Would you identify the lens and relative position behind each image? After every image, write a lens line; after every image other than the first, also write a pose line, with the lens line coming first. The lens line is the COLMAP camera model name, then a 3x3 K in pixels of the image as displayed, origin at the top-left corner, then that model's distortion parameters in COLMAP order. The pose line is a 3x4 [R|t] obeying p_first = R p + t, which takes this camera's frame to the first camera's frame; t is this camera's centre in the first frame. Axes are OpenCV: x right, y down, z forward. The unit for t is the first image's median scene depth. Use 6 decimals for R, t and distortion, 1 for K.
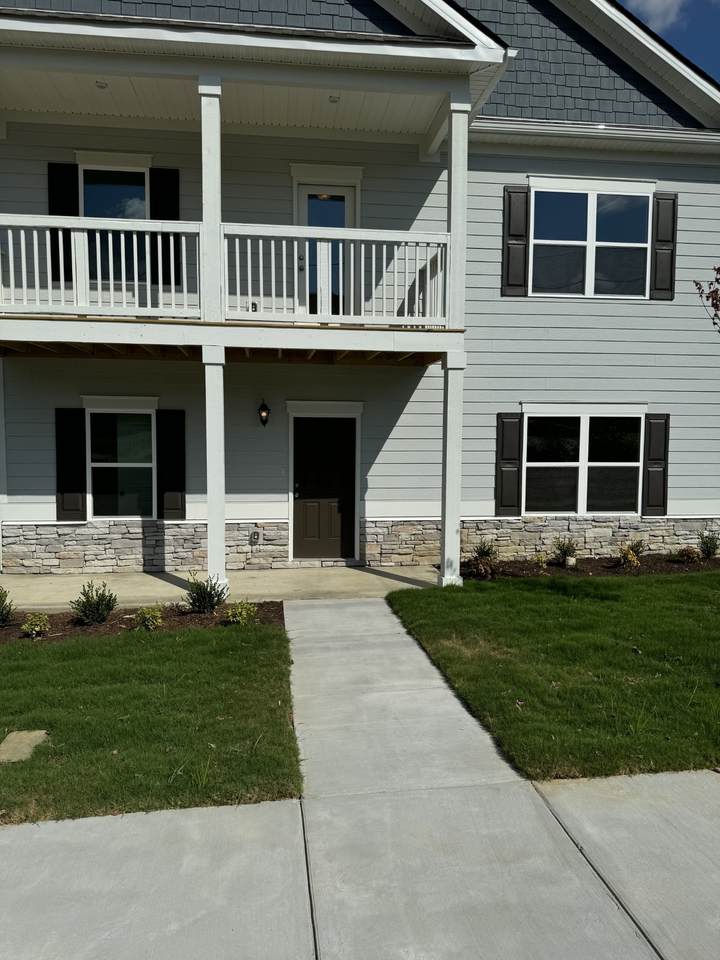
lens RADIAL K [[670.4, 0, 359.8], [0, 670.4, 479.9], [0, 0, 1]] dist [0.006776, -0.009497]
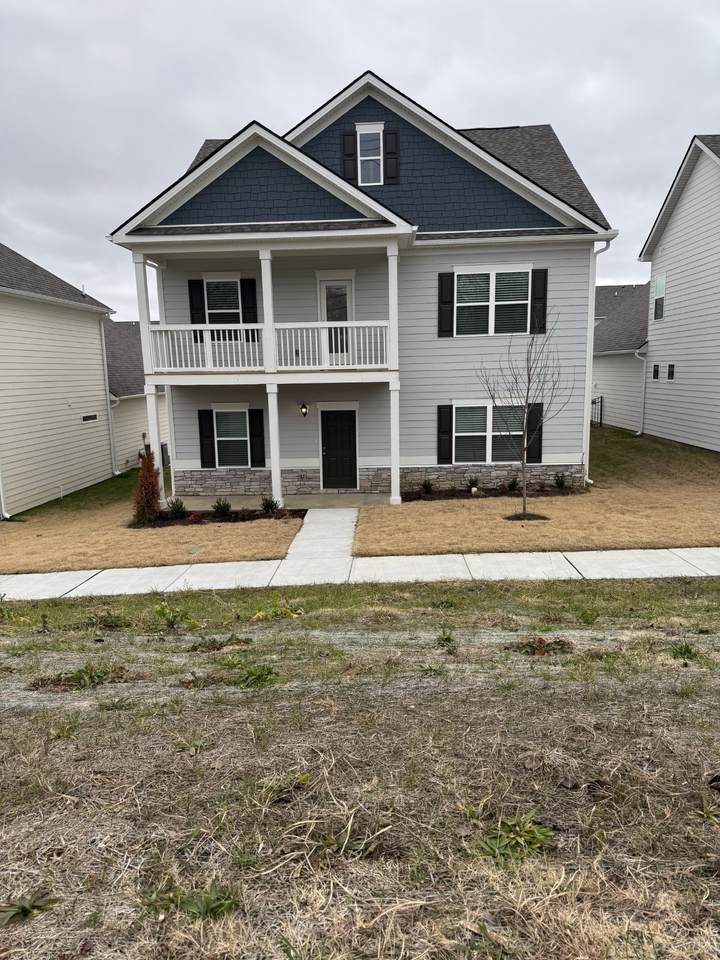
lens RADIAL K [[670.4, 0, 360.6], [0, 670.4, 483.8], [0, 0, 1]] dist [0.006776, -0.009497]
pose [[0.985057, 0.001006, -0.172227, 0.313337], [0.018189, 0.993783, 0.109837, -0.093373], [0.171267, -0.111328, 0.978915, -0.767824]]
